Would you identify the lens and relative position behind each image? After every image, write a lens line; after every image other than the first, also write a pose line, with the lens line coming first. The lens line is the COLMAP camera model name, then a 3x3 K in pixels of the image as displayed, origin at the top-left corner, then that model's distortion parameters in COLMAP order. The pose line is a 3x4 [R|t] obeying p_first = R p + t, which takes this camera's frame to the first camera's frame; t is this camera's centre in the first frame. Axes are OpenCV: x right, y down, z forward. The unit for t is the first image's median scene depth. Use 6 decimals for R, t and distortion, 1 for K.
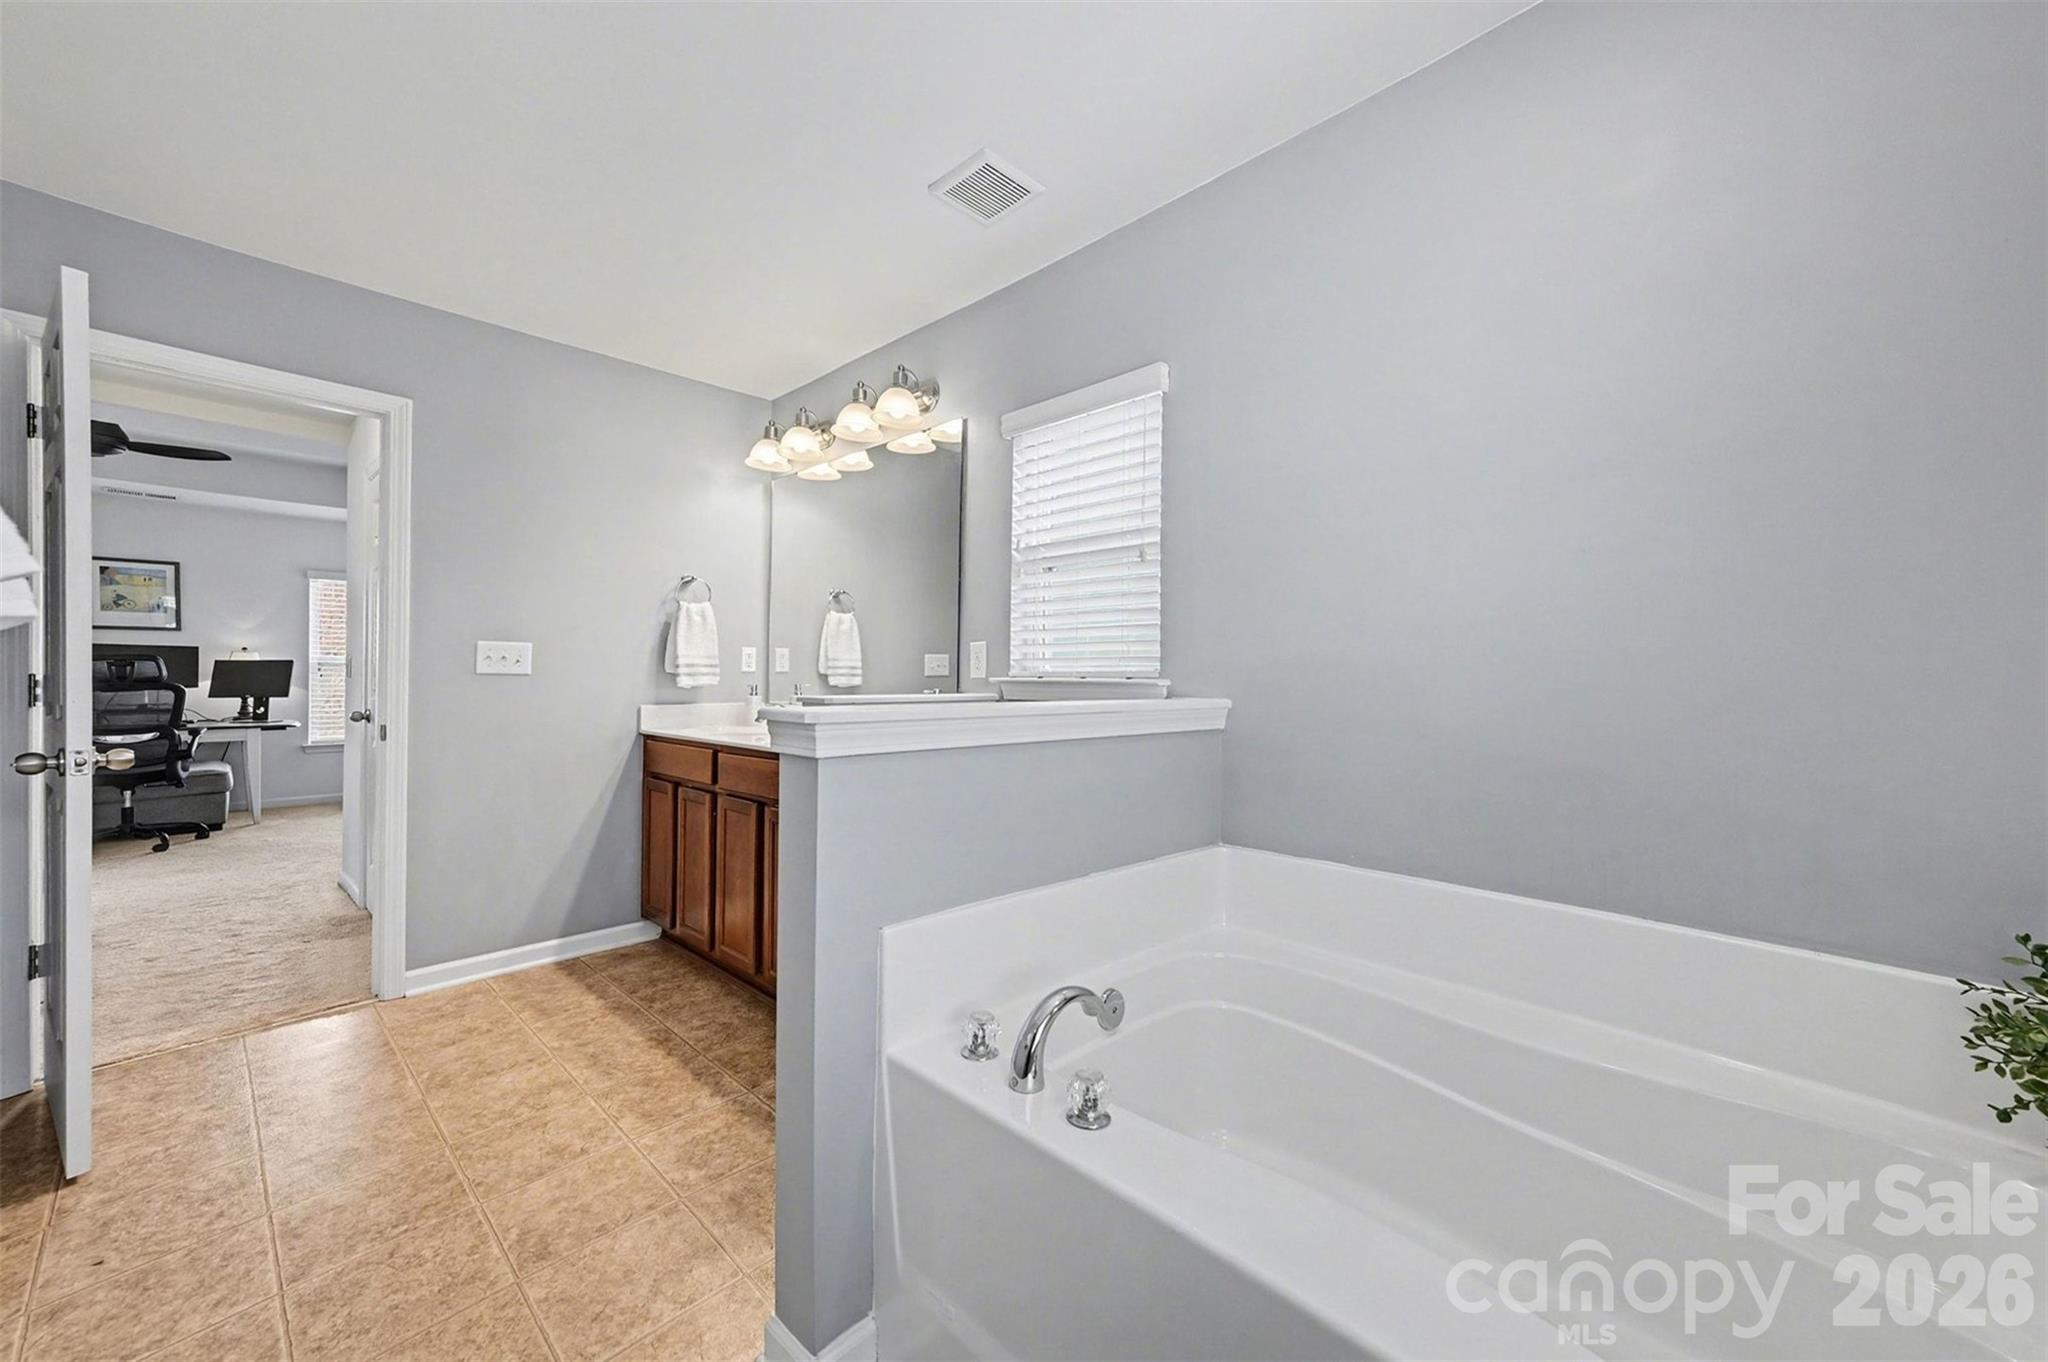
lens RADIAL K [[790.2, 0, 1037.9], [0, 790.2, 674.7], [0, 0, 1]] dist [0.060382, 0.000055]
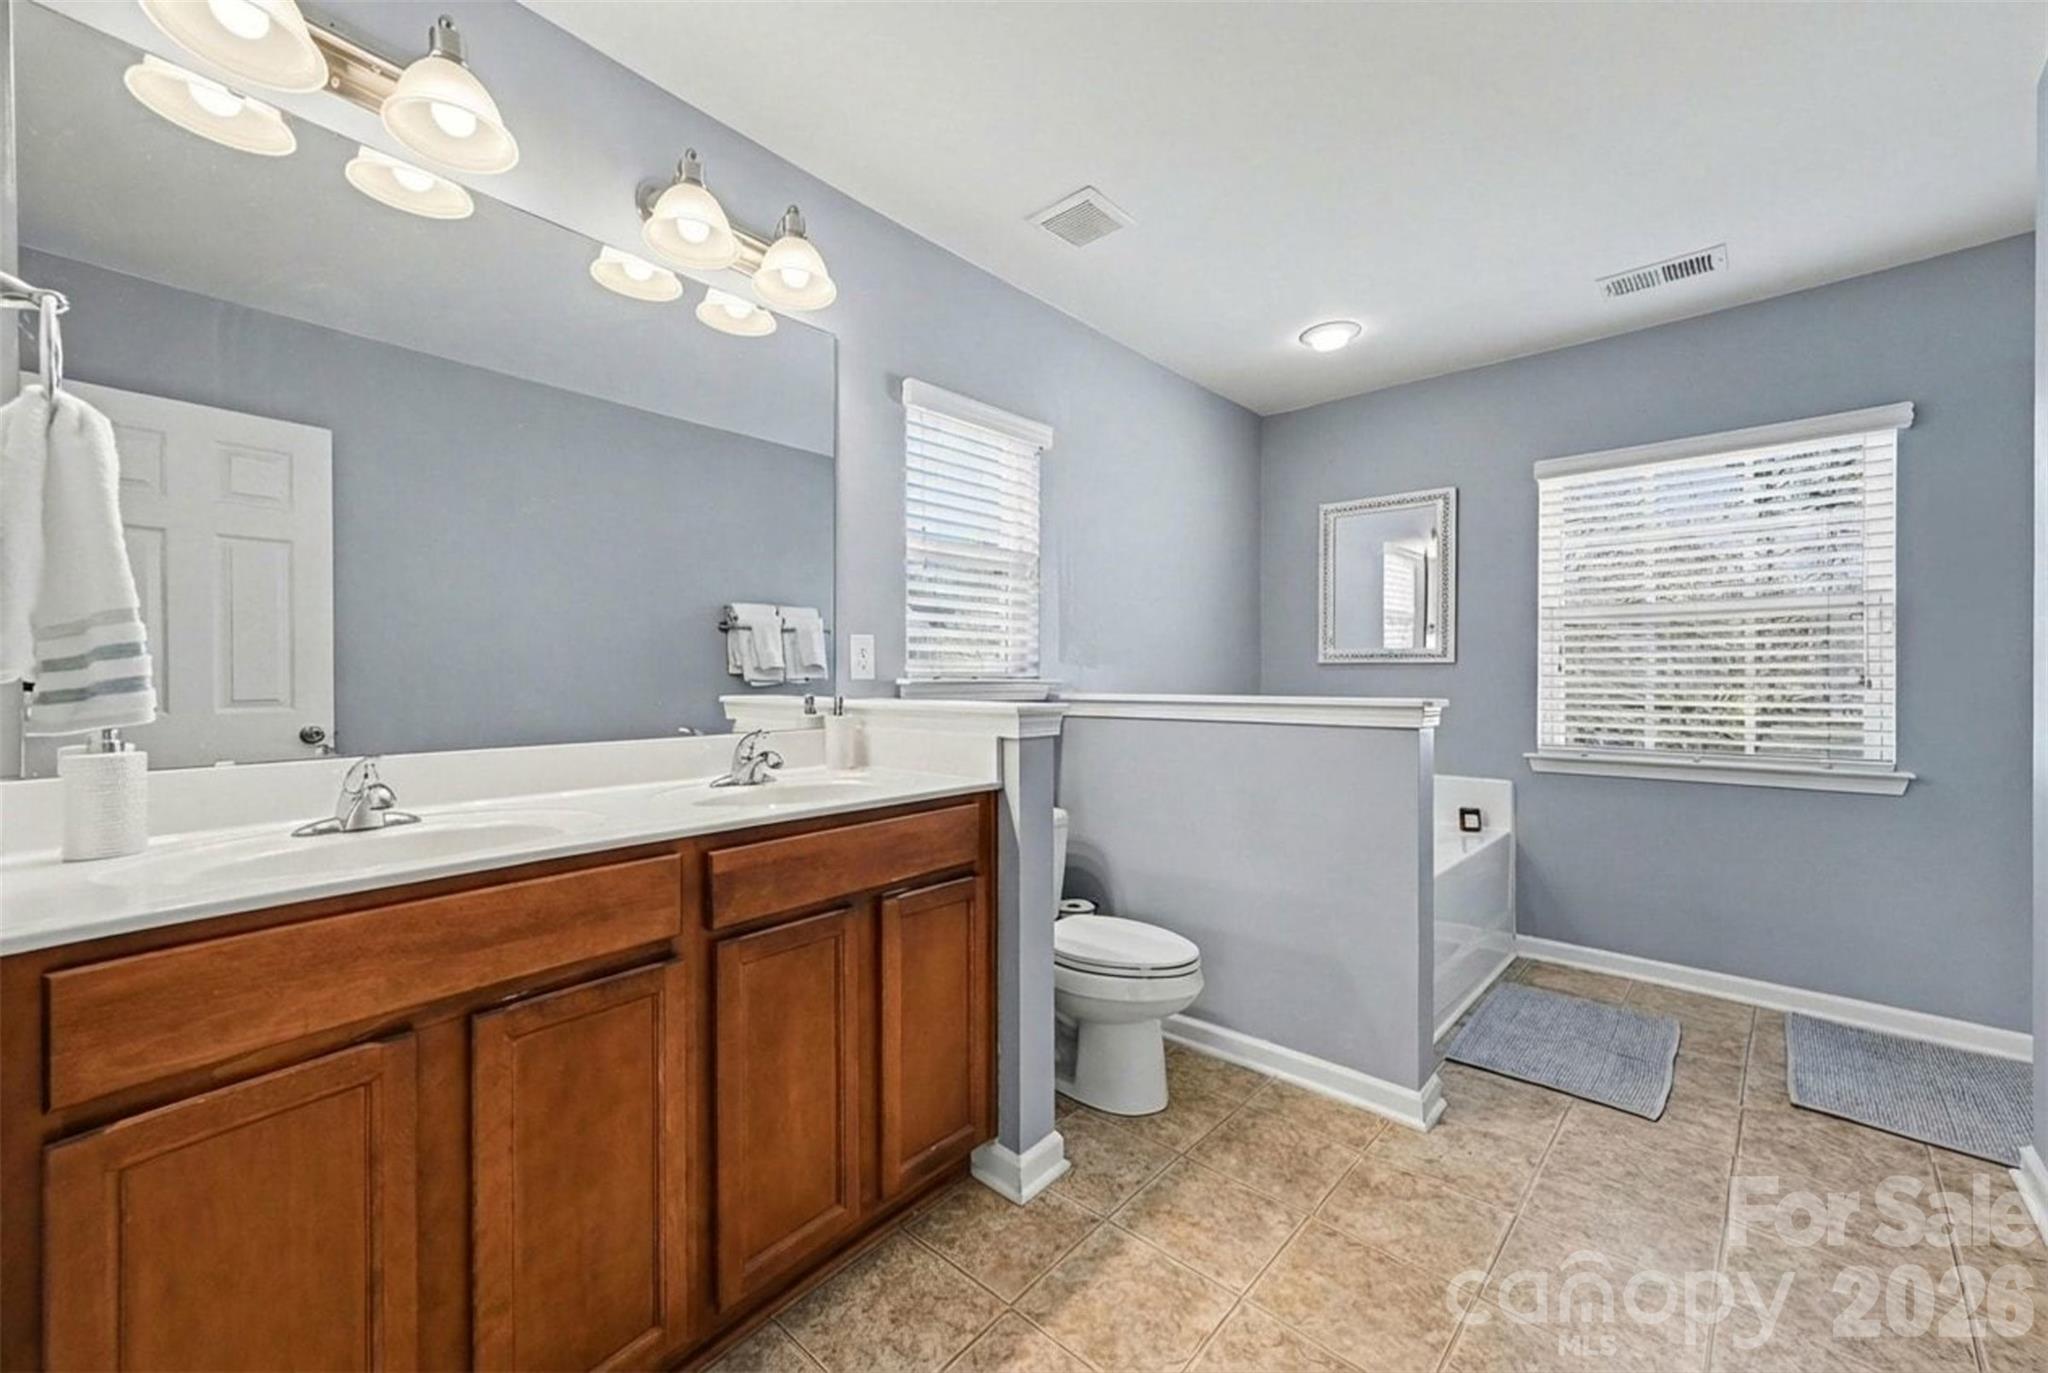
lens RADIAL K [[777.6, 0, 1023.0], [0, 777.6, 678.4], [0, 0, 1]] dist [0.078001, 0.000003]
pose [[-0.025767, -0.014415, 0.999564, -1.126430], [-0.000038, 0.999896, 0.014419, -0.012626], [-0.999668, 0.000333, -0.025765, 1.110143]]
